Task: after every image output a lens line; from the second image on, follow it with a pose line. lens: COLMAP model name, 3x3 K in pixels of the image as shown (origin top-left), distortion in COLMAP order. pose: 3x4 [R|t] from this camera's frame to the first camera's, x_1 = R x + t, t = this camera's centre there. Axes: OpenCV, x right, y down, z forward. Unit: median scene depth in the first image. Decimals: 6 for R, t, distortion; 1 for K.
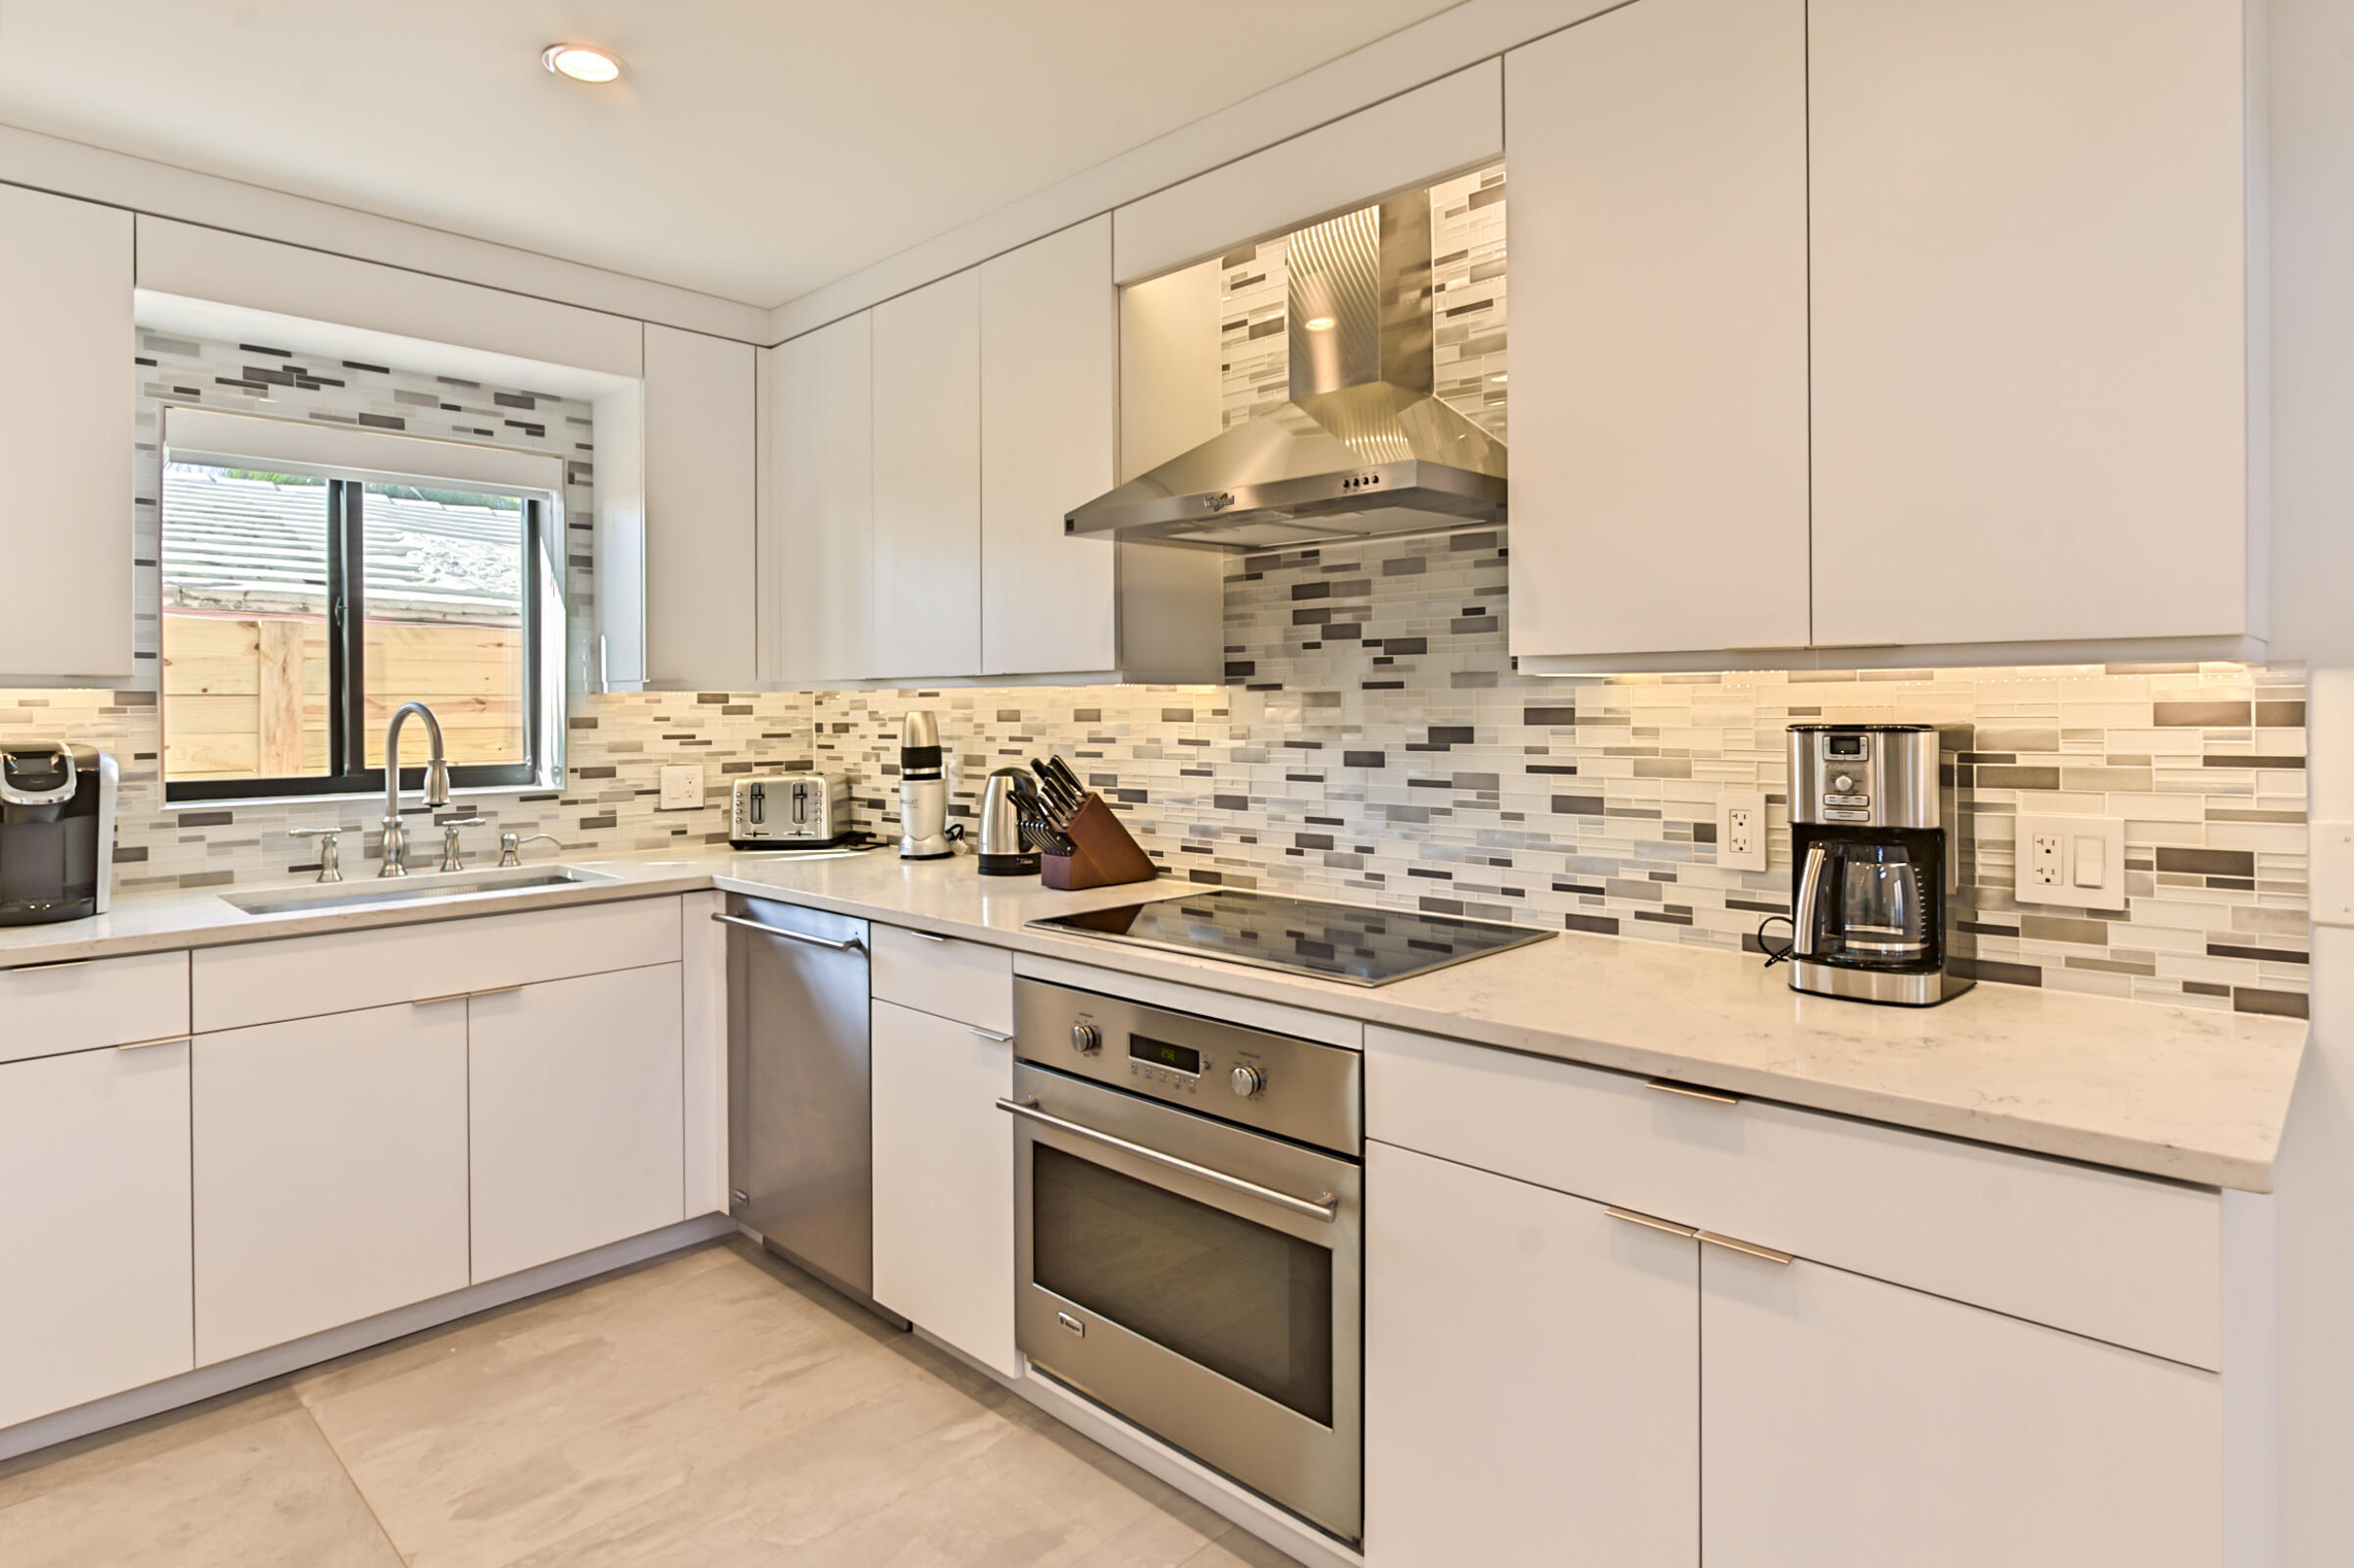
lens RADIAL K [[1267.5, 0, 1186.4], [0, 1267.5, 706.2], [0, 0, 1]] dist [-0.013278, 0.007529]
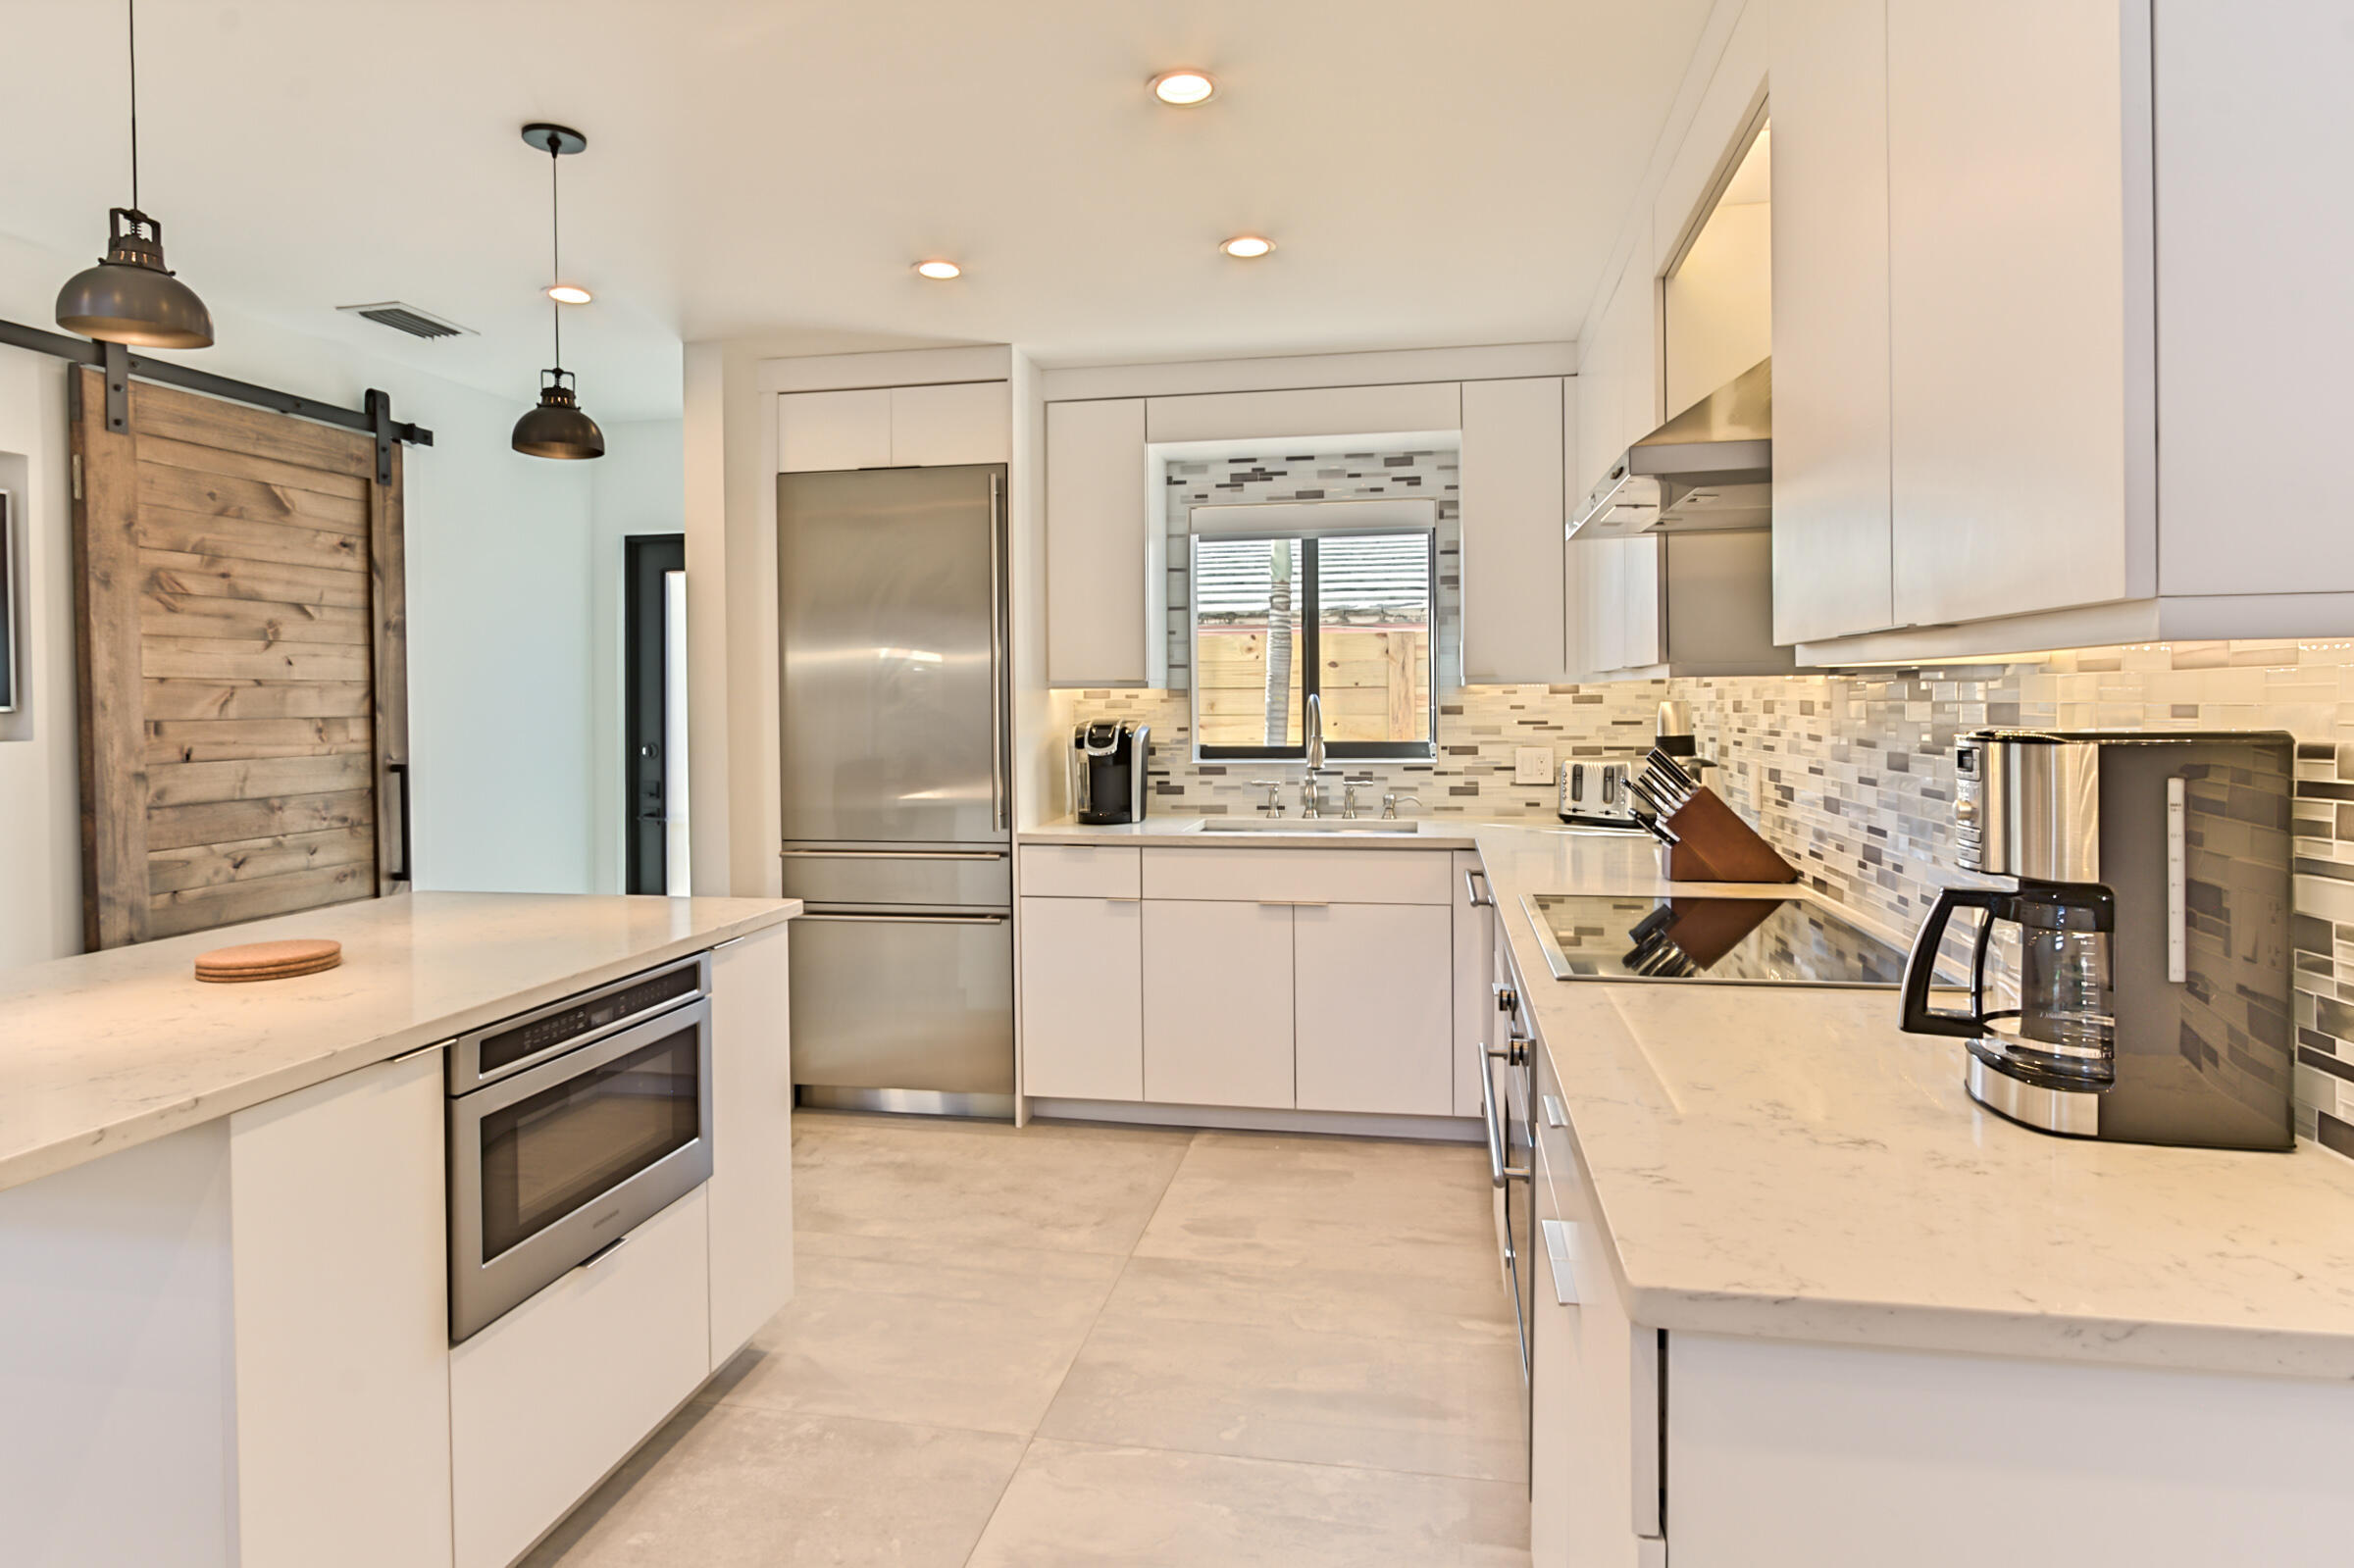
lens RADIAL K [[1267.5, 0, 1195.9], [0, 1267.5, 717.8], [0, 0, 1]] dist [-0.013278, 0.007529]
pose [[0.549135, 0.012625, -0.835638, 0.522616], [0.006300, 0.999795, 0.019245, -0.006024], [0.835710, -0.015833, 0.548943, 0.127451]]
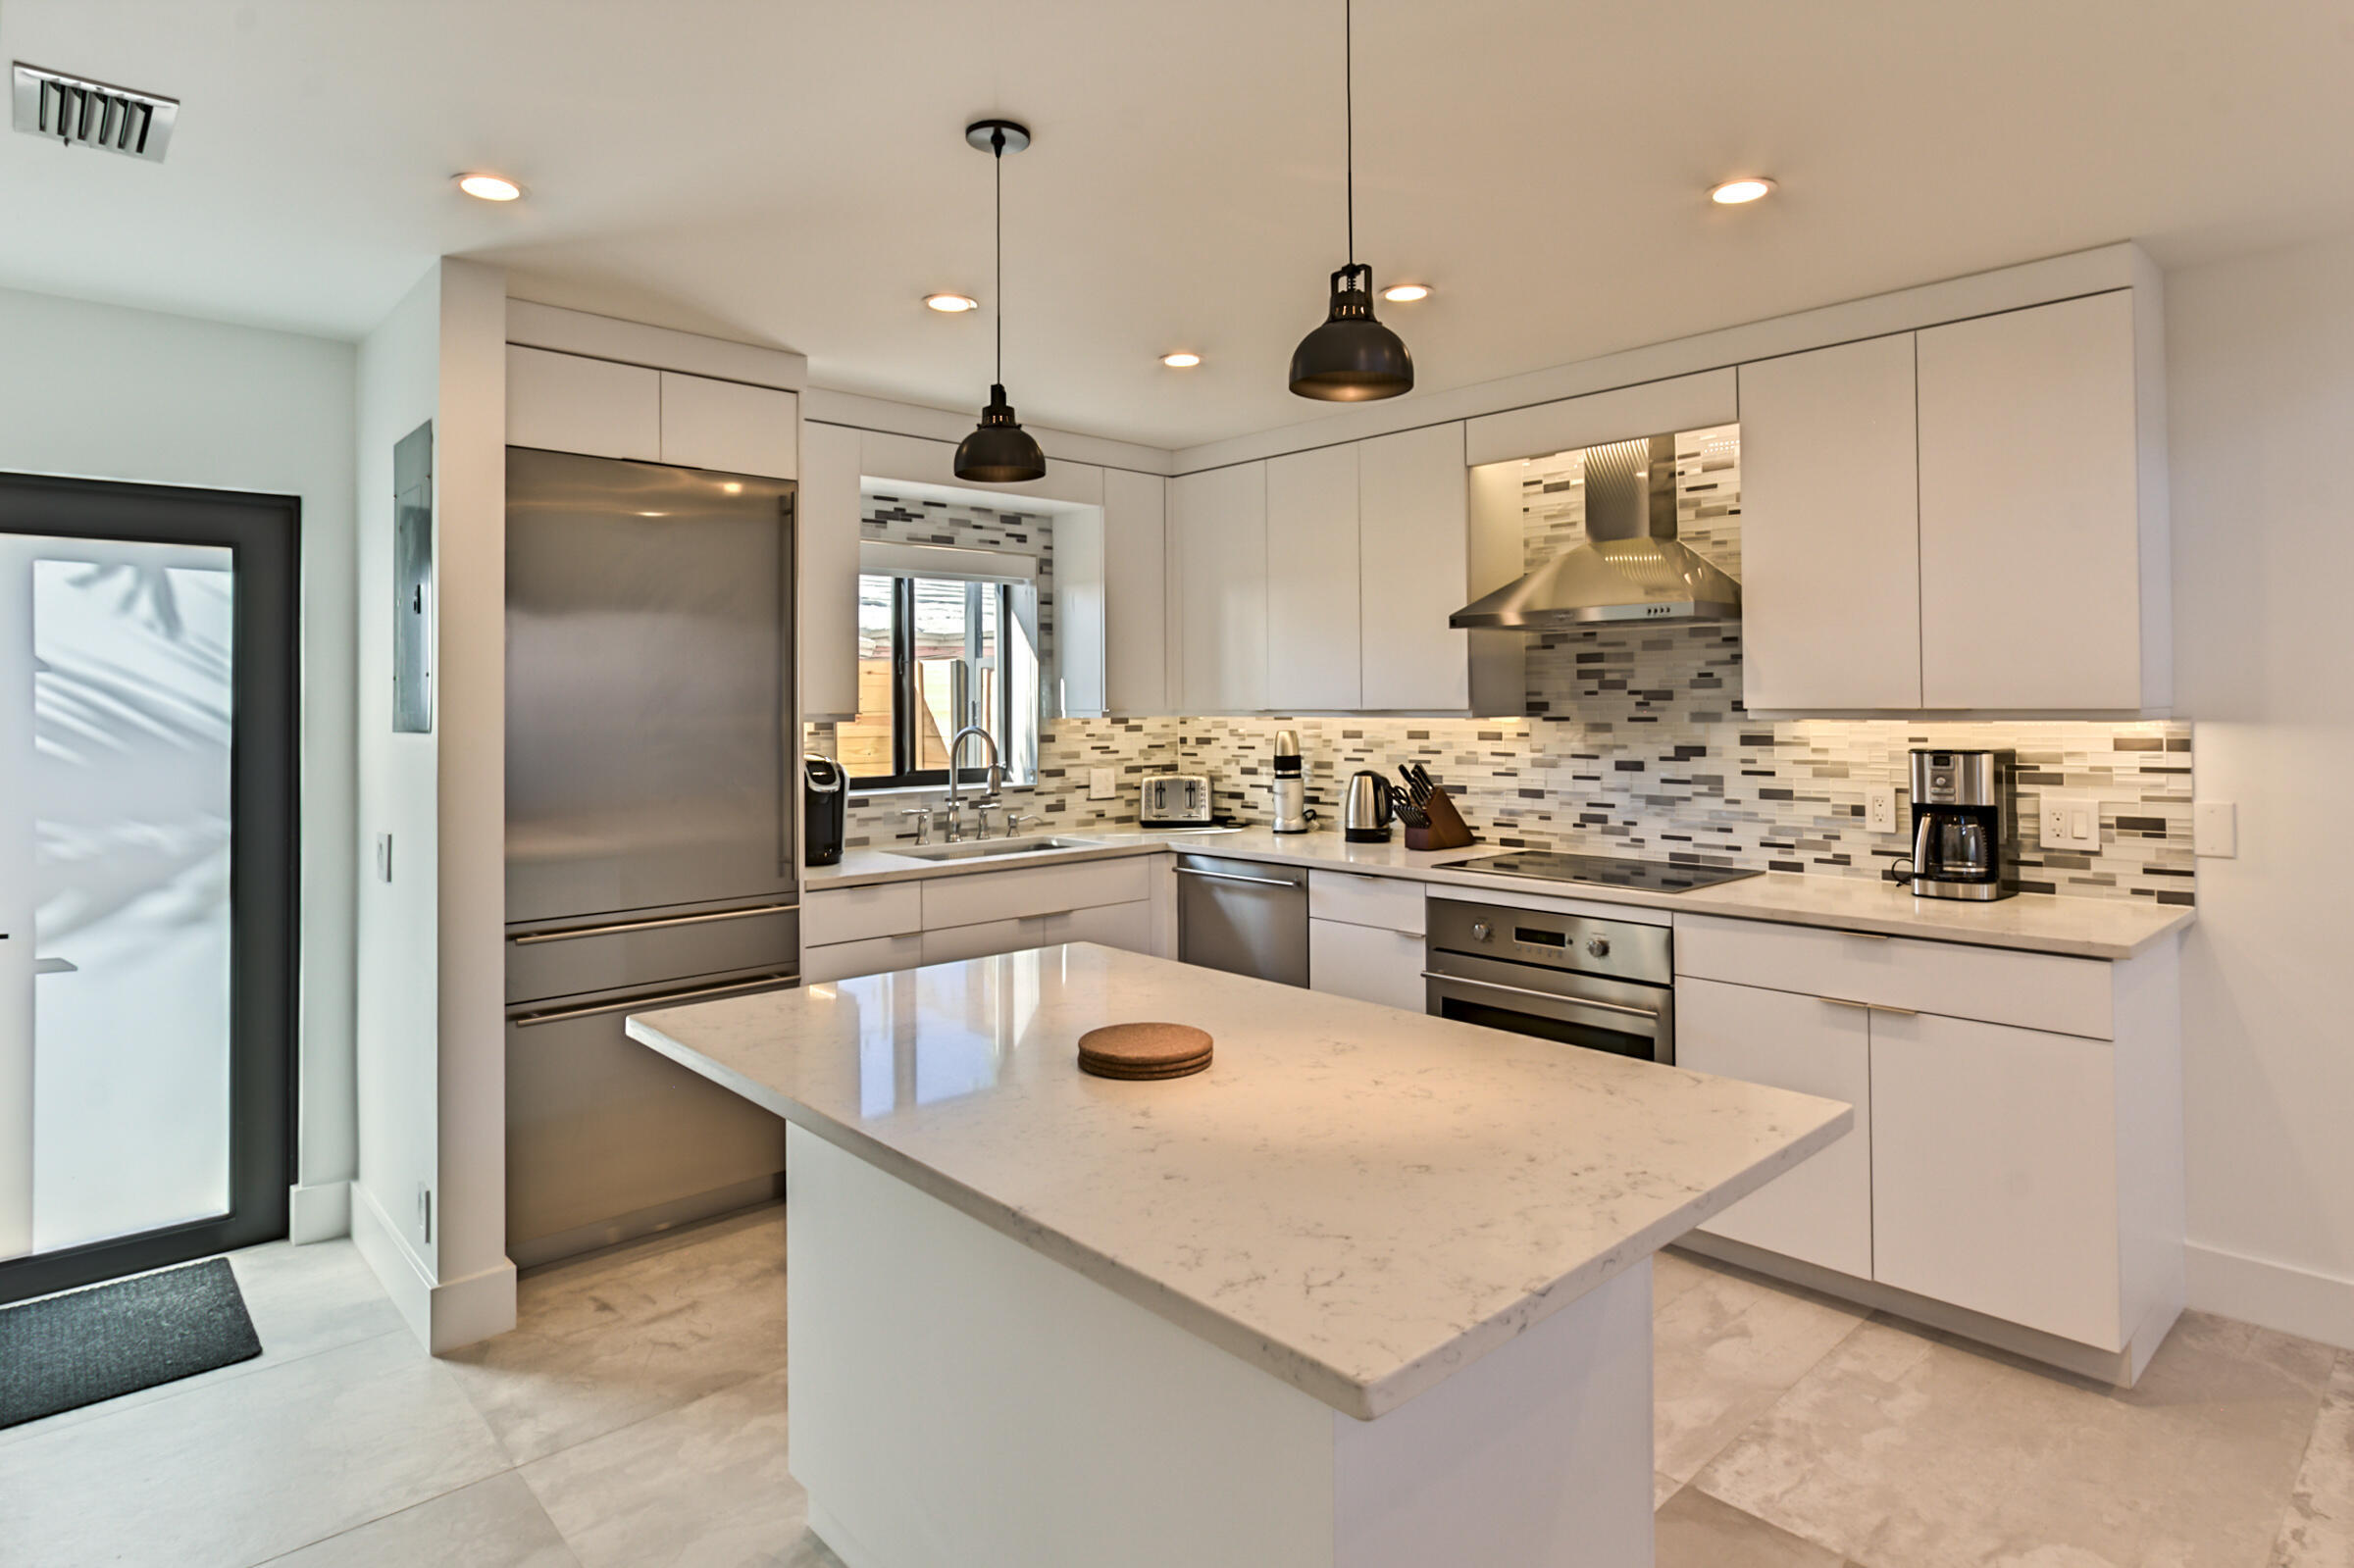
lens RADIAL K [[1267.5, 0, 1196.2], [0, 1267.5, 683.2], [0, 0, 1]] dist [-0.013278, 0.007529]
pose [[0.998390, -0.001922, -0.056688, -0.274645], [0.000956, 0.999854, -0.017060, -0.031011], [0.056713, 0.016978, 0.998246, -0.538778]]
